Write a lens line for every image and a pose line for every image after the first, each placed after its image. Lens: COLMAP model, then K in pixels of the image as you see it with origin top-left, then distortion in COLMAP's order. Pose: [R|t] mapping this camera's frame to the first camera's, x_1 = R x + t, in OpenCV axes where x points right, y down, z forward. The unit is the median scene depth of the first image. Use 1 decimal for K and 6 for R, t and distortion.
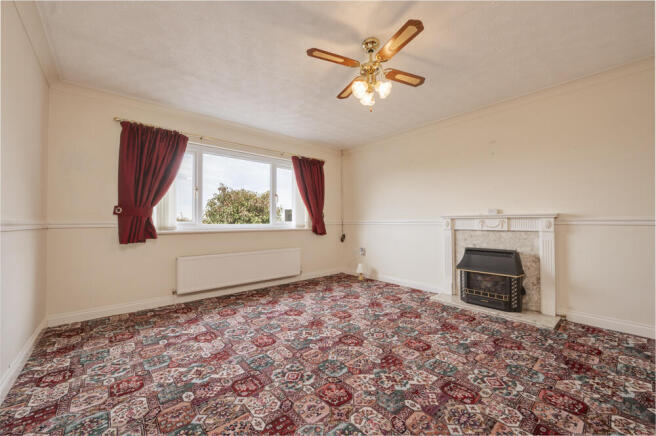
lens RADIAL K [[260.9, 0, 324.9], [0, 260.9, 214.8], [0, 0, 1]] dist [-0.000940, -0.000046]
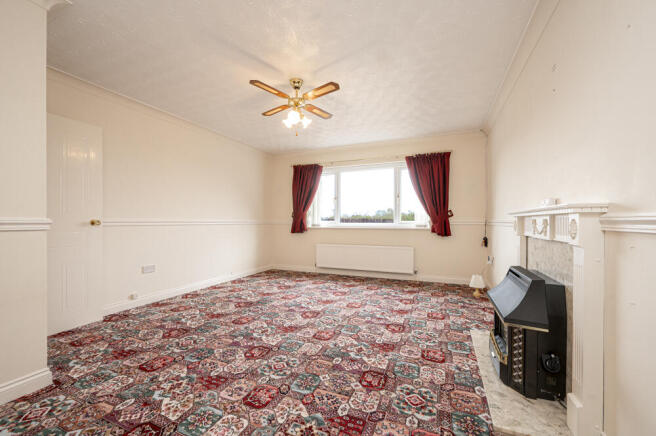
lens RADIAL K [[260.9, 0, 324.9], [0, 260.9, 214.8], [0, 0, 1]] dist [-0.000940, -0.000046]
pose [[0.444845, -0.017110, -0.895444, 0.856502], [0.018316, 0.999782, -0.010005, 0.008446], [0.895420, -0.011950, 0.445062, 0.340880]]
